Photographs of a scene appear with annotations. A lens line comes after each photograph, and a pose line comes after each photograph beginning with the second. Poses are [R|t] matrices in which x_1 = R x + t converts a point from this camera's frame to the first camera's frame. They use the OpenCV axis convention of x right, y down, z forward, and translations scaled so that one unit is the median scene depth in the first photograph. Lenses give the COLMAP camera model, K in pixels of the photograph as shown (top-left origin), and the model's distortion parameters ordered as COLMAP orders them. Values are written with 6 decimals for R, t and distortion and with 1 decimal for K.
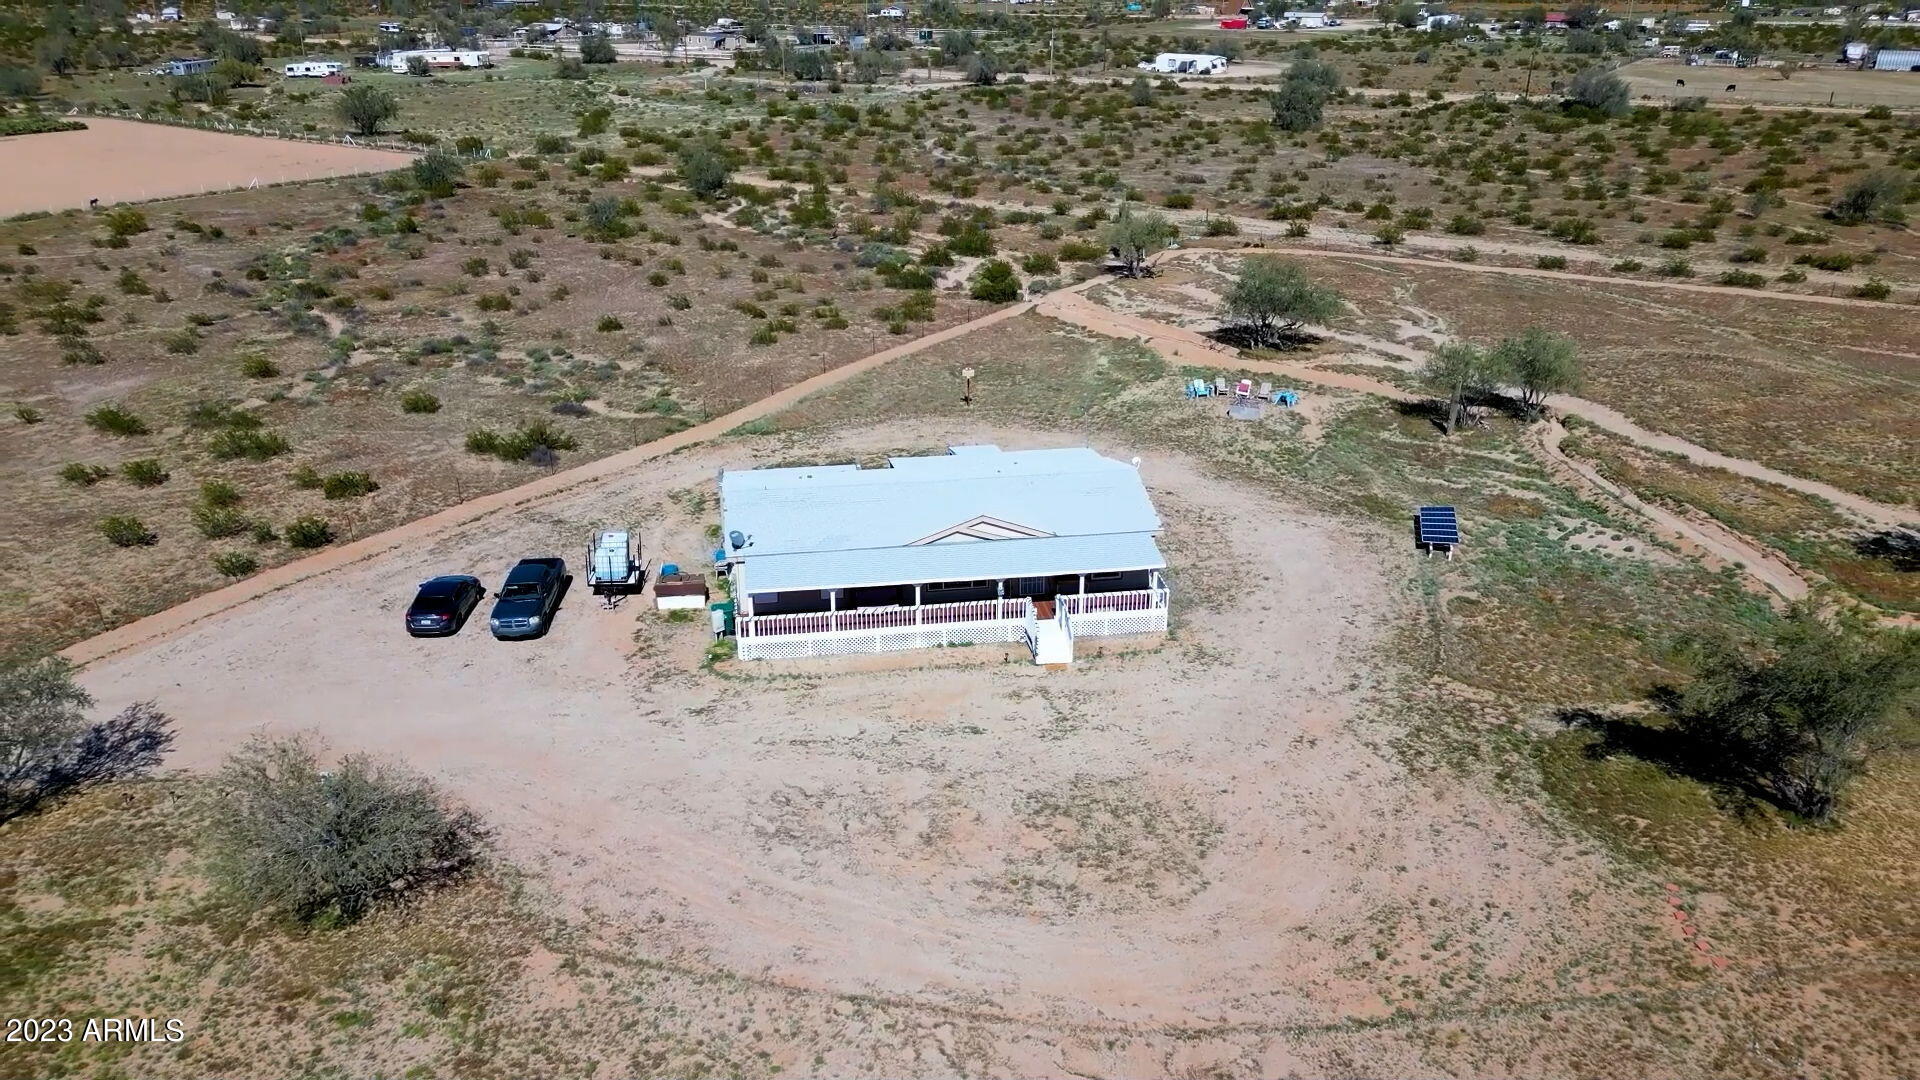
lens RADIAL K [[1410.9, 0, 964.3], [0, 1410.9, 542.1], [0, 0, 1]] dist [0.067924, -0.064479]
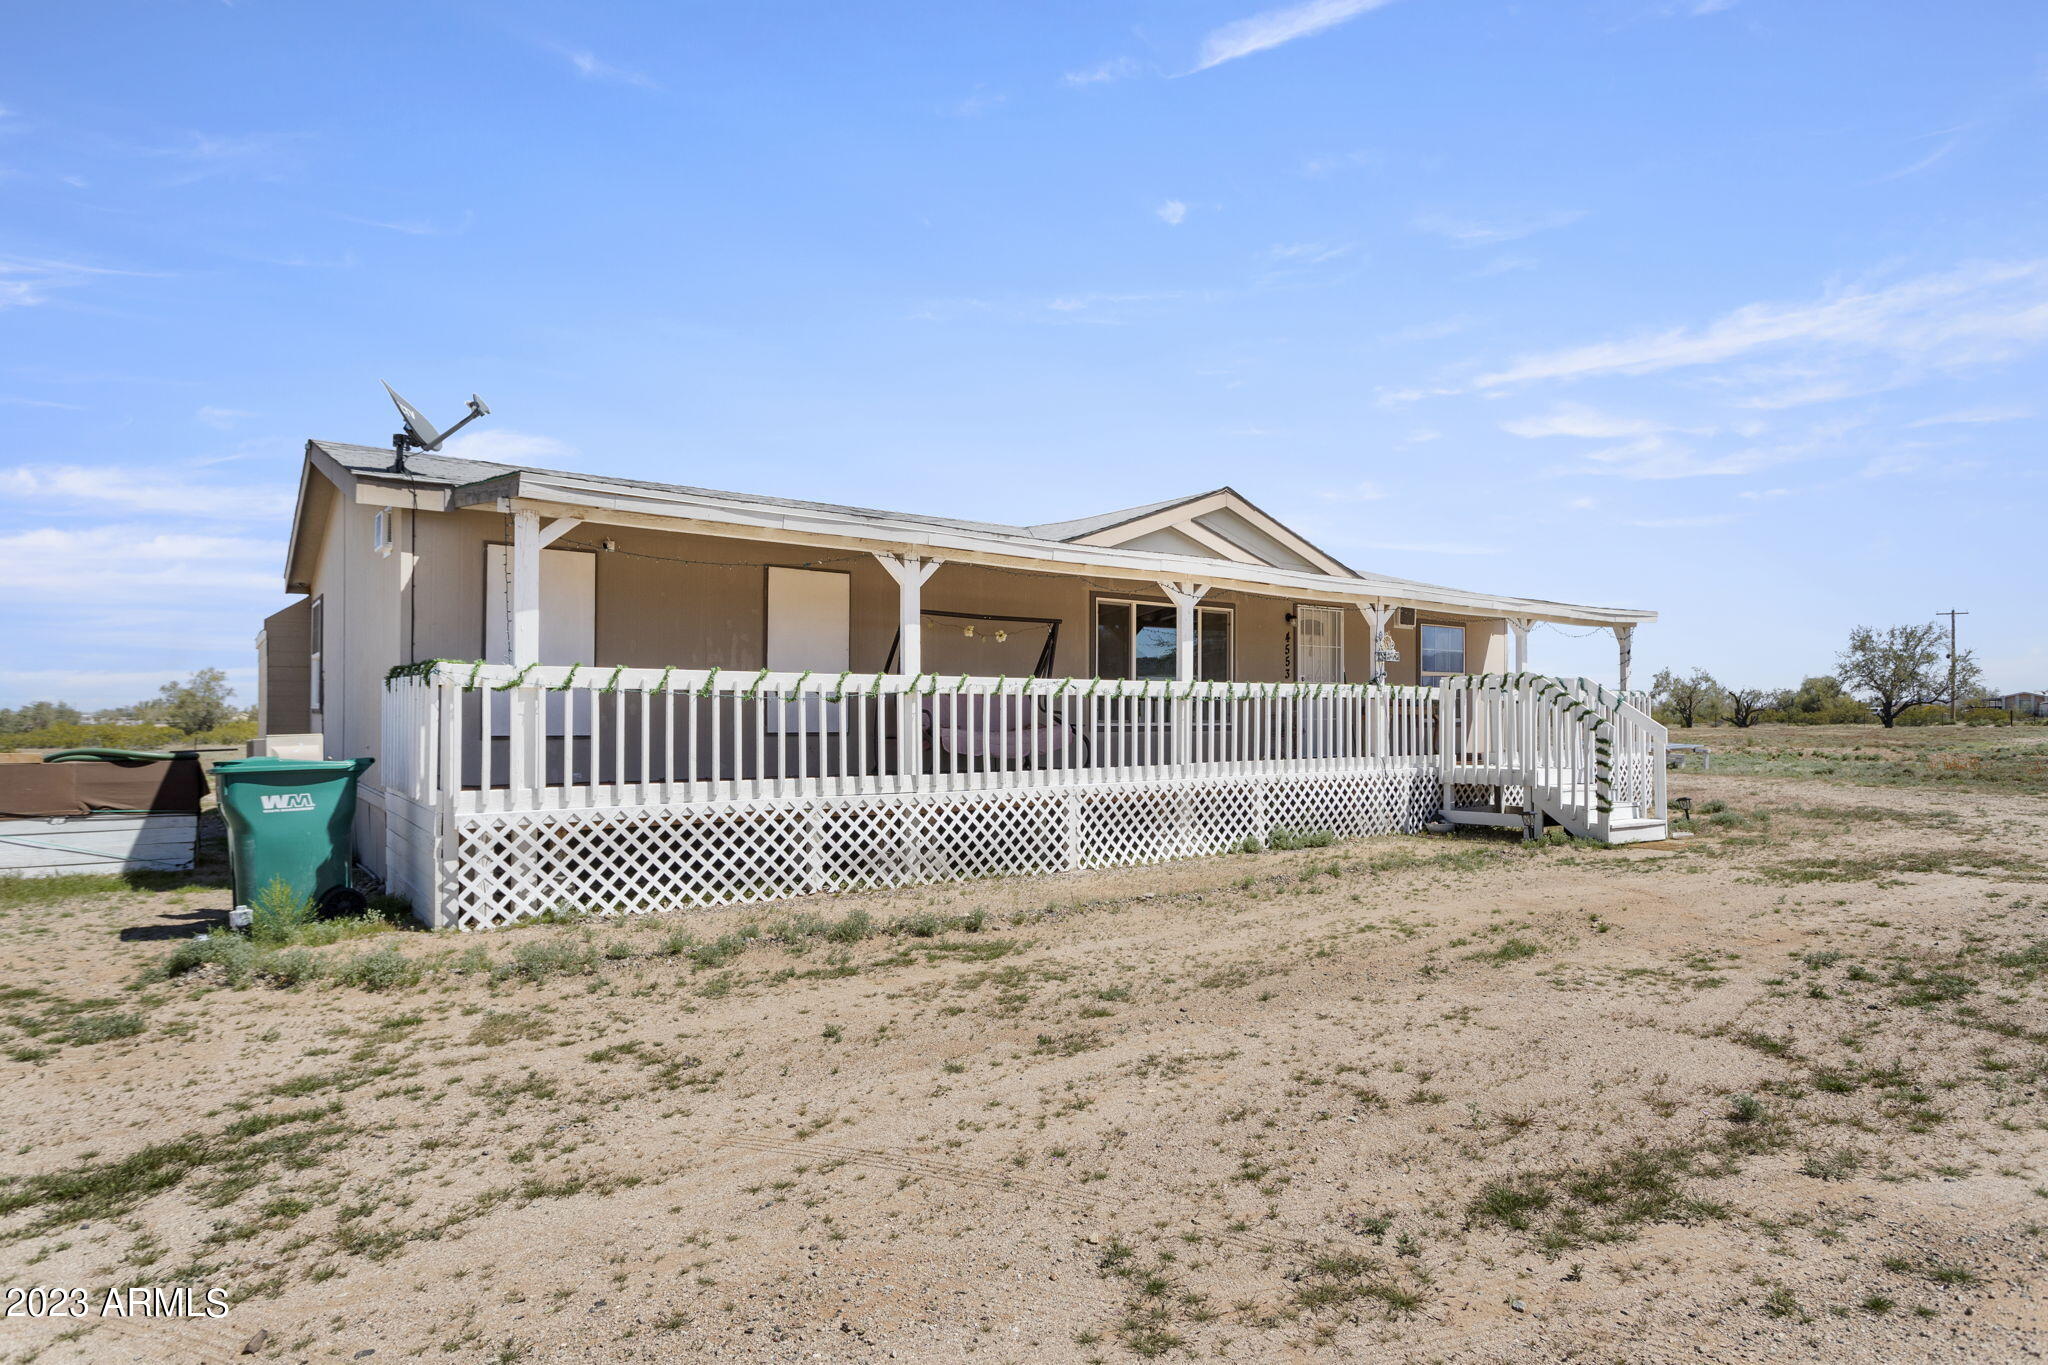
lens RADIAL K [[1118.0, 0, 1040.5], [0, 1118.0, 704.2], [0, 0, 1]] dist [-0.005124, 0.001113]
pose [[0.889303, -0.000378, 0.457319, -0.138286], [0.176269, 0.923016, -0.342009, 0.103924], [-0.421984, 0.384760, 0.820908, 0.750324]]
